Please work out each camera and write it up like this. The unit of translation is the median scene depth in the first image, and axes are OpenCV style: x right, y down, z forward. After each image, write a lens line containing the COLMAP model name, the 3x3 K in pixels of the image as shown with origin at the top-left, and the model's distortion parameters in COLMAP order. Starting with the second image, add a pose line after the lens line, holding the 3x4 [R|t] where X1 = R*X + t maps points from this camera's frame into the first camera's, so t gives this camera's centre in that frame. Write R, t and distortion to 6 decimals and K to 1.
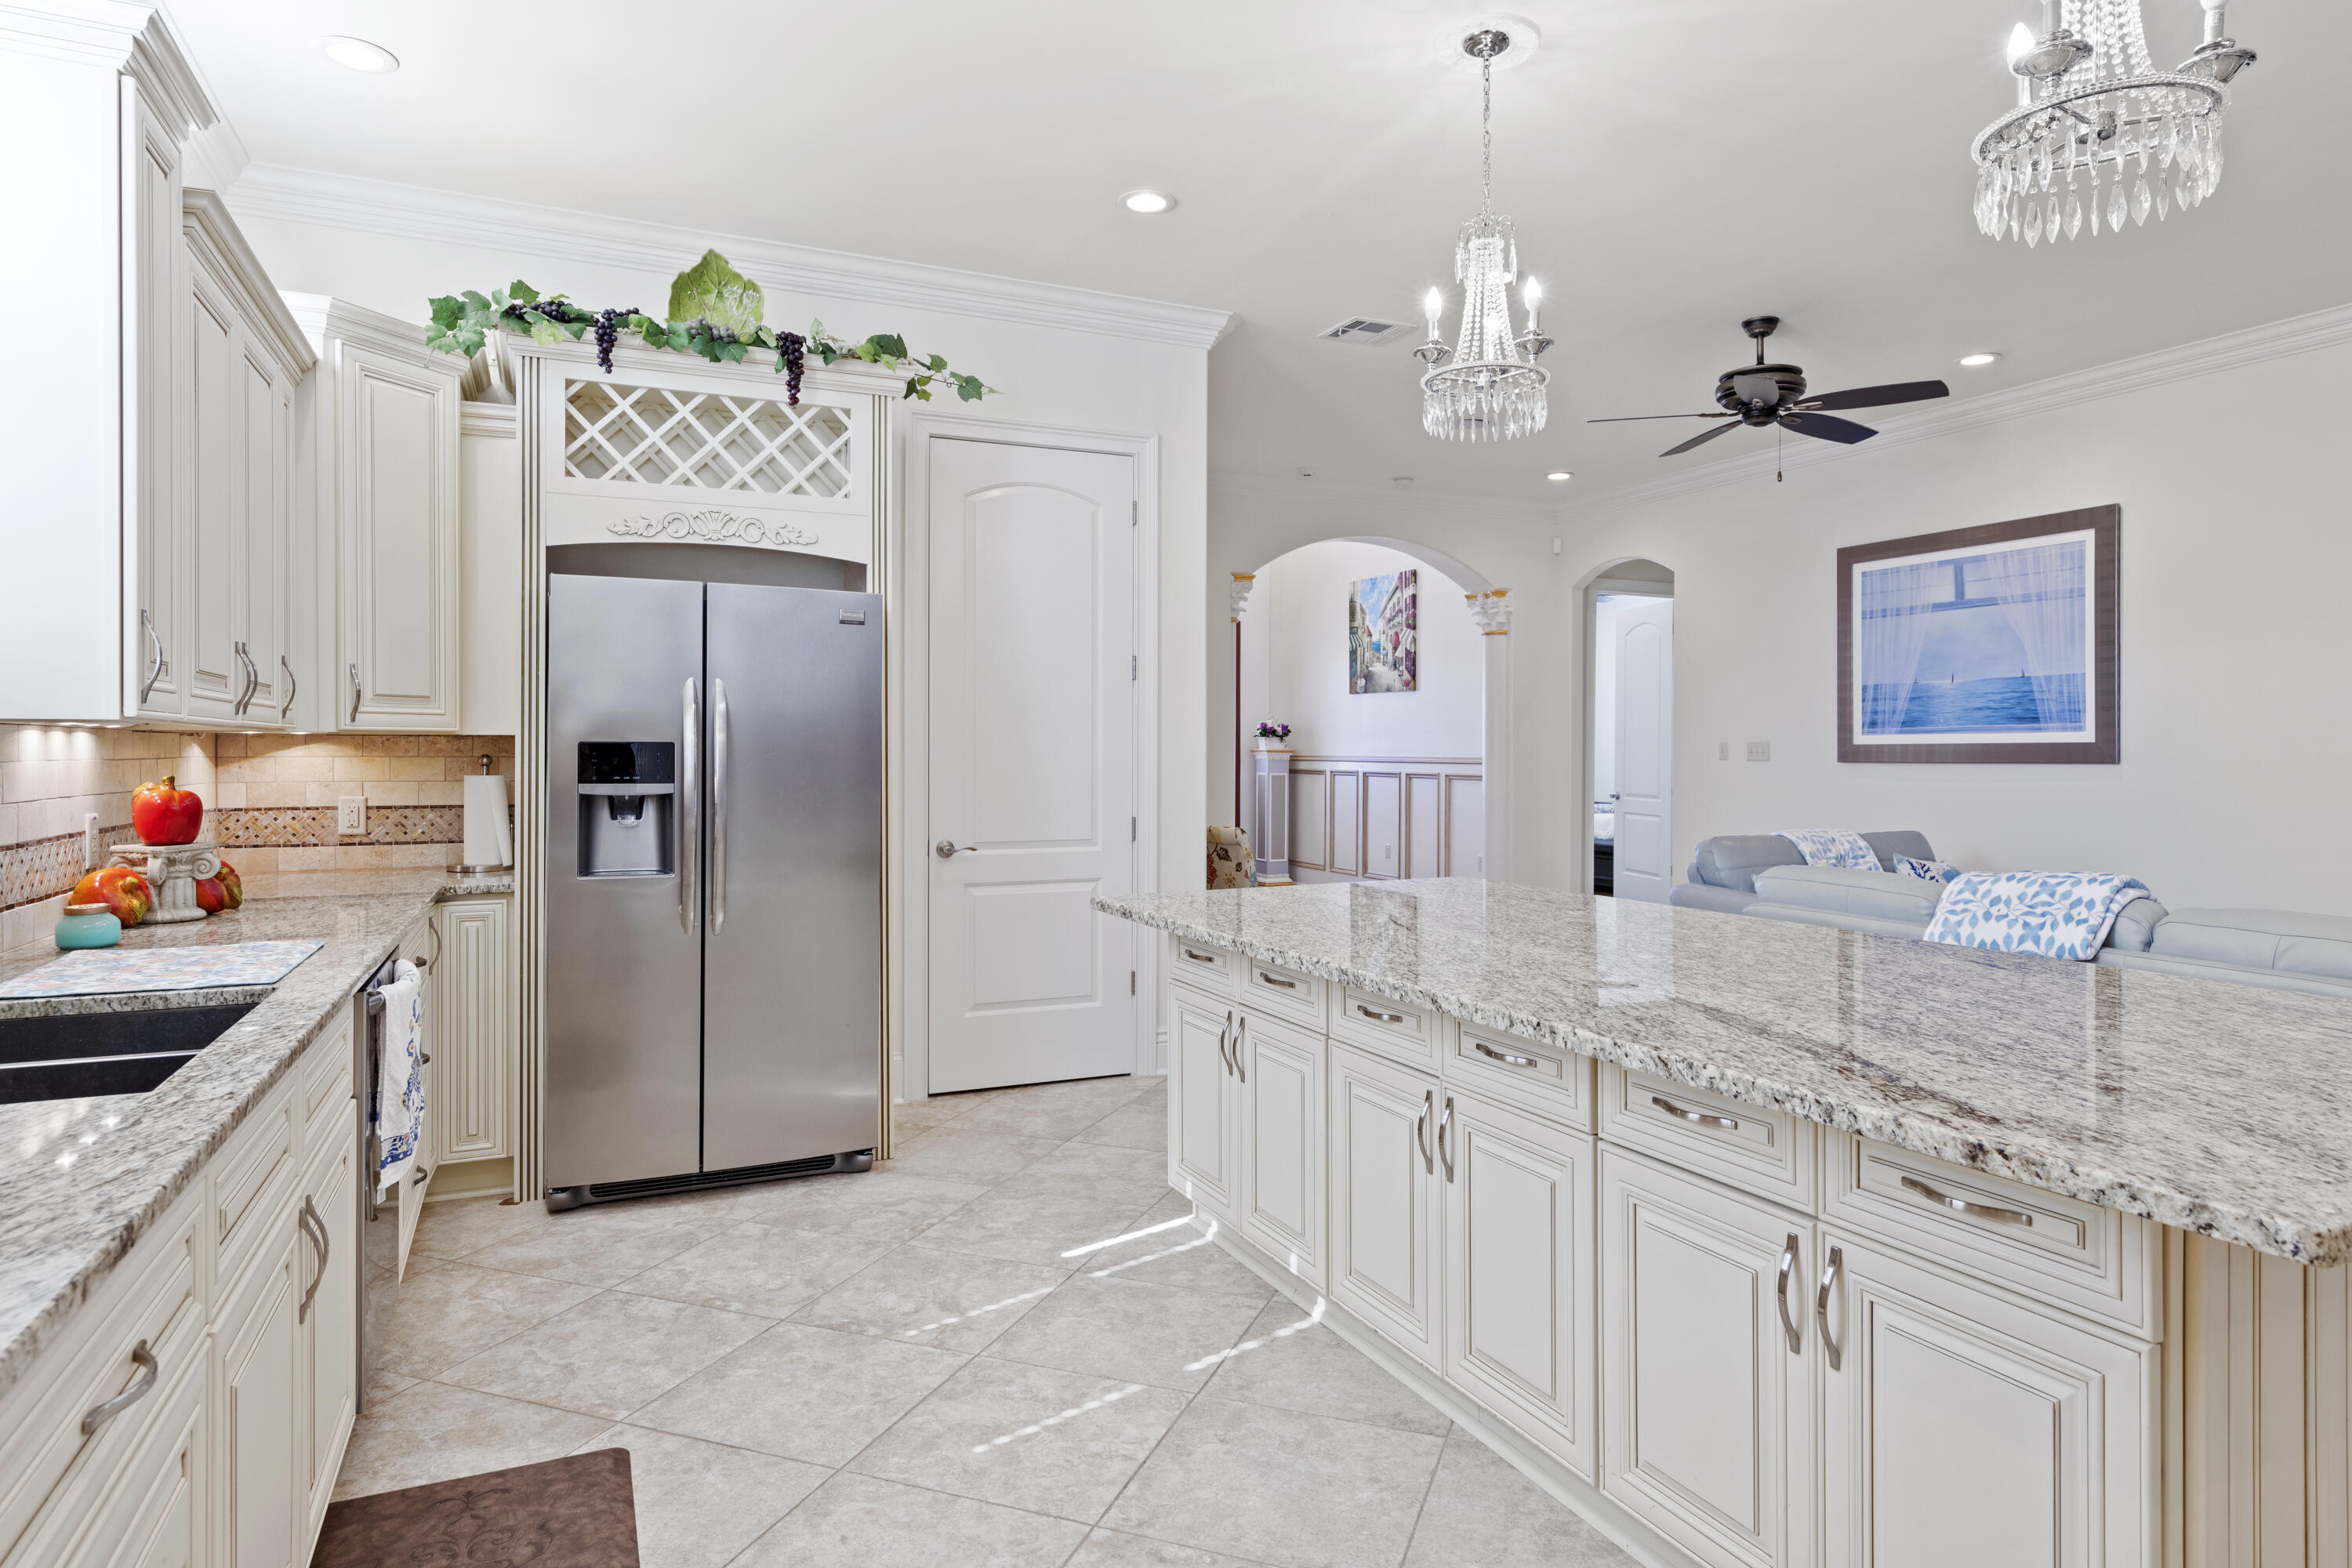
lens RADIAL K [[1352.6, 0, 1239.0], [0, 1352.6, 734.1], [0, 0, 1]] dist [-0.000396, 0.001419]
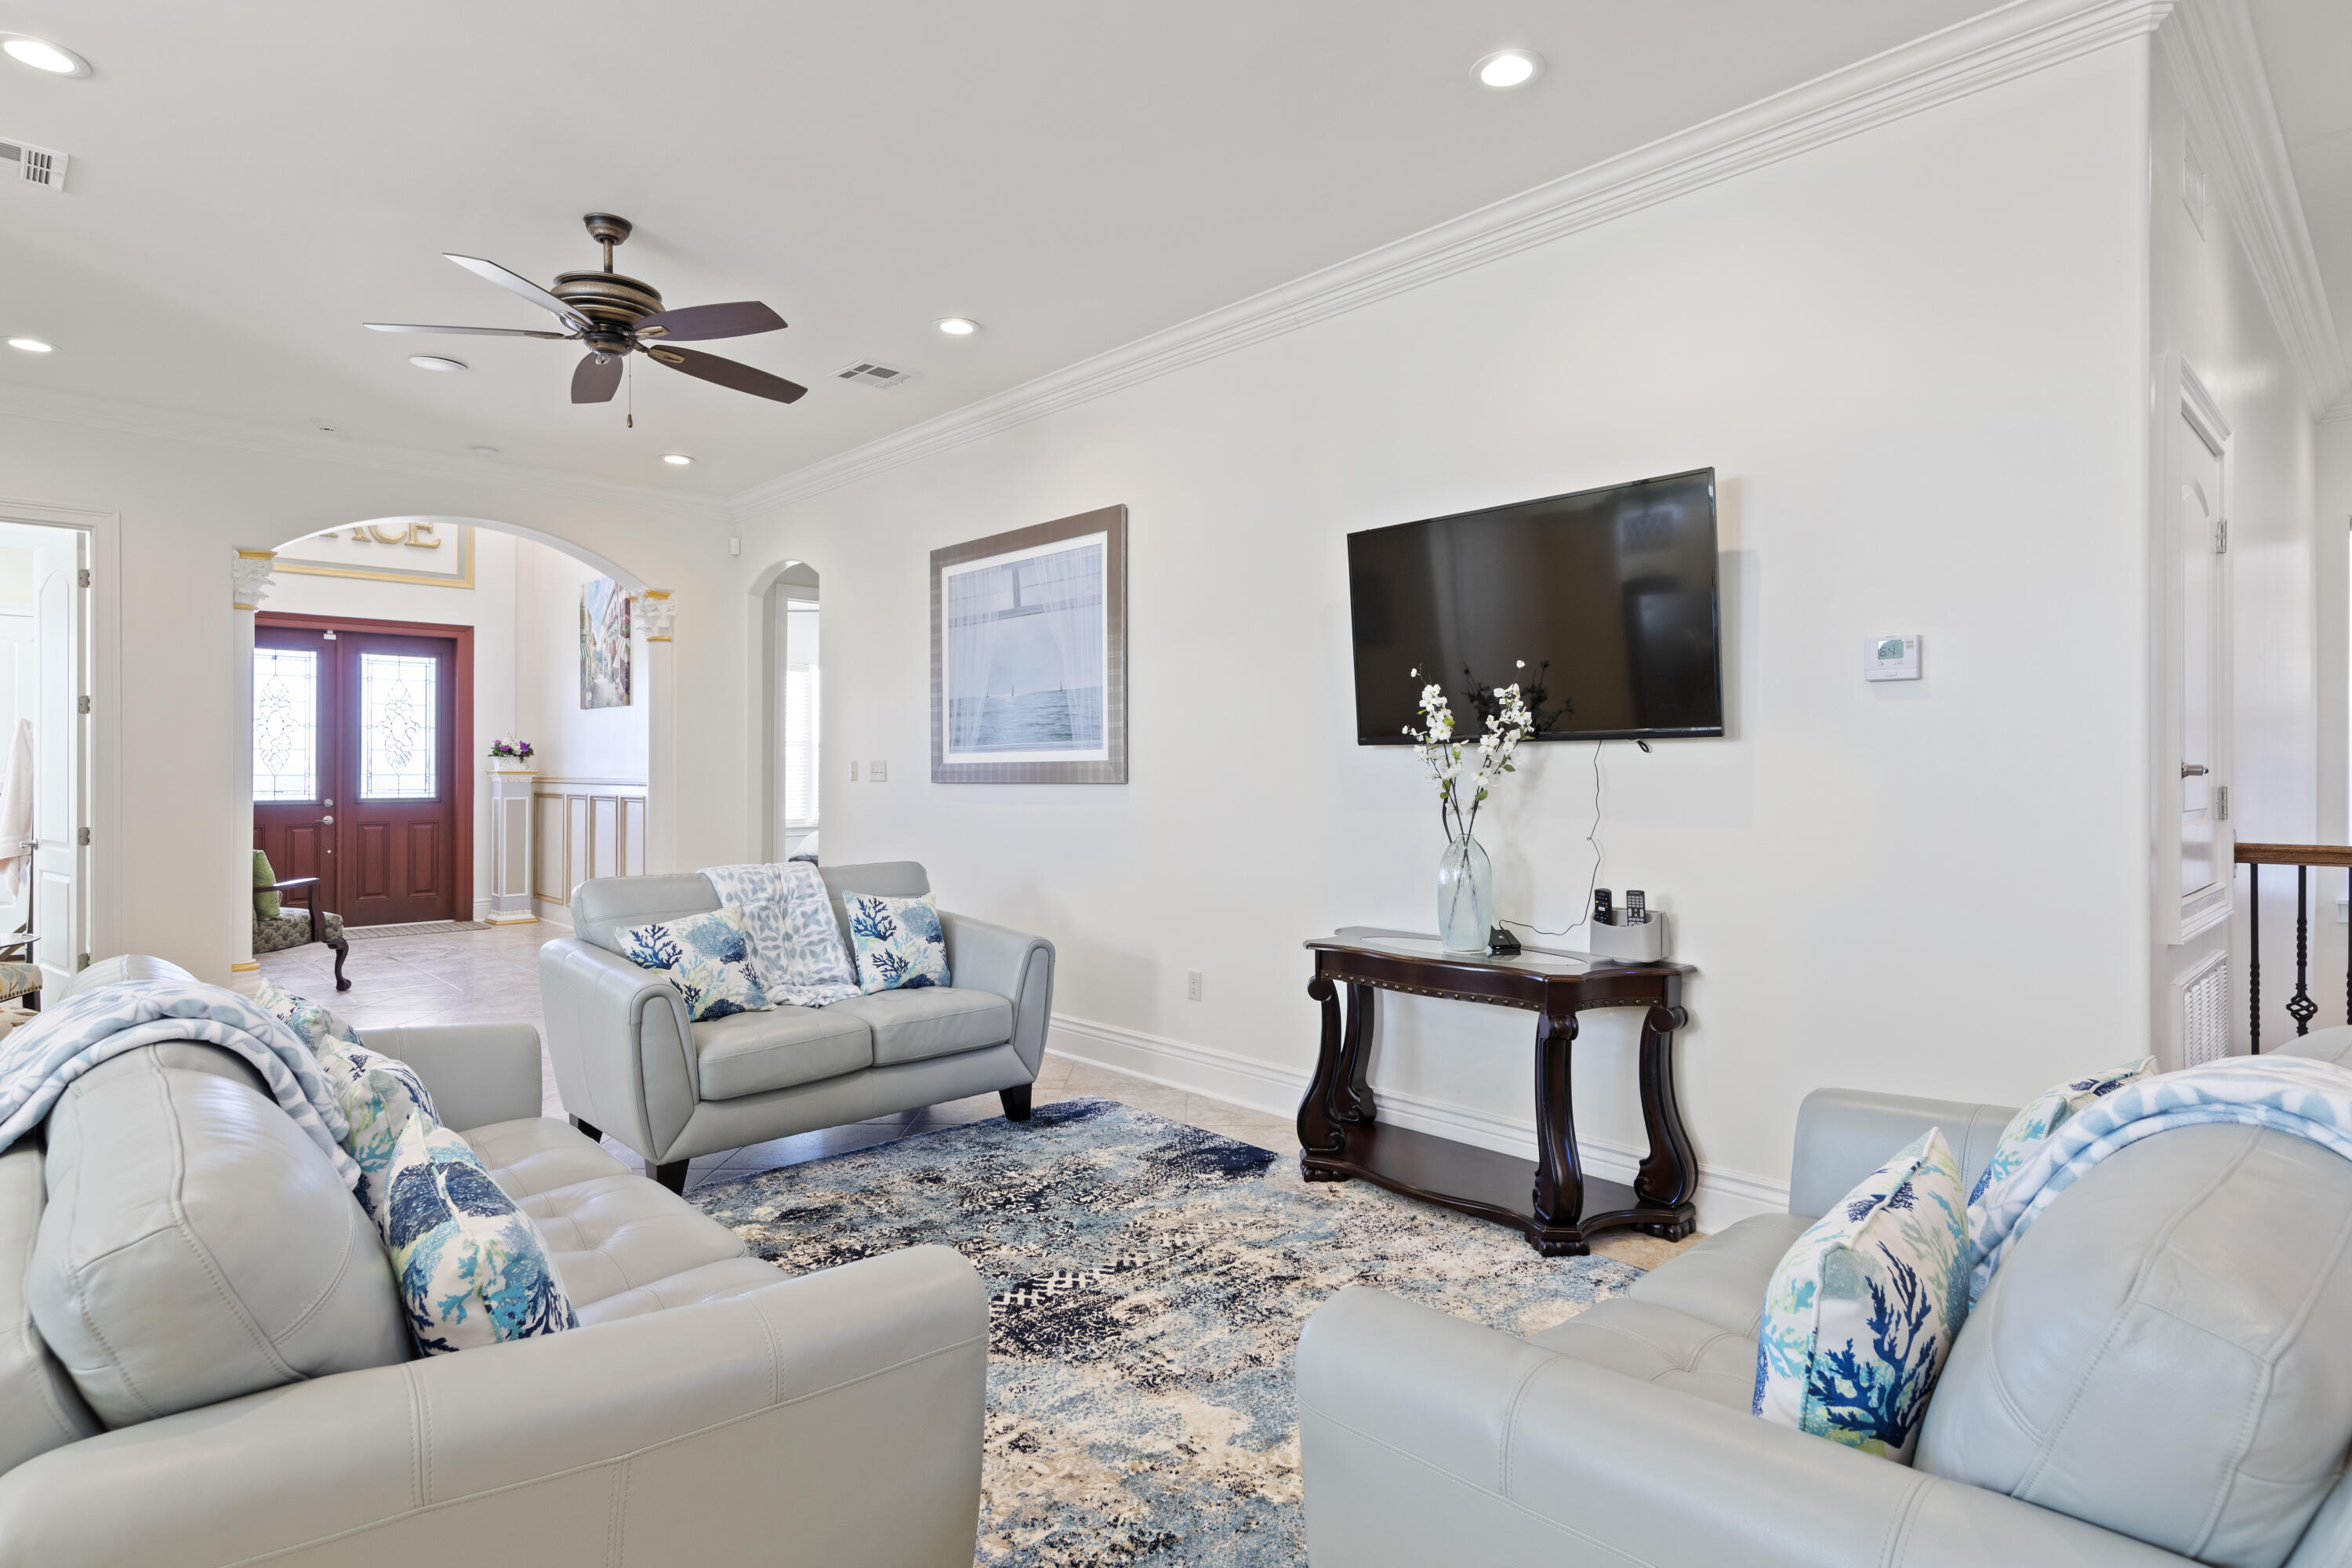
lens RADIAL K [[1242.7, 0, 1198.9], [0, 1242.7, 768.3], [0, 0, 1]] dist [0.006420, -0.001125]
pose [[0.938405, -0.001361, 0.345535, 0.326034], [-0.001883, 0.999957, 0.009053, 0.002749], [-0.345532, -0.009146, 0.938362, 0.145649]]
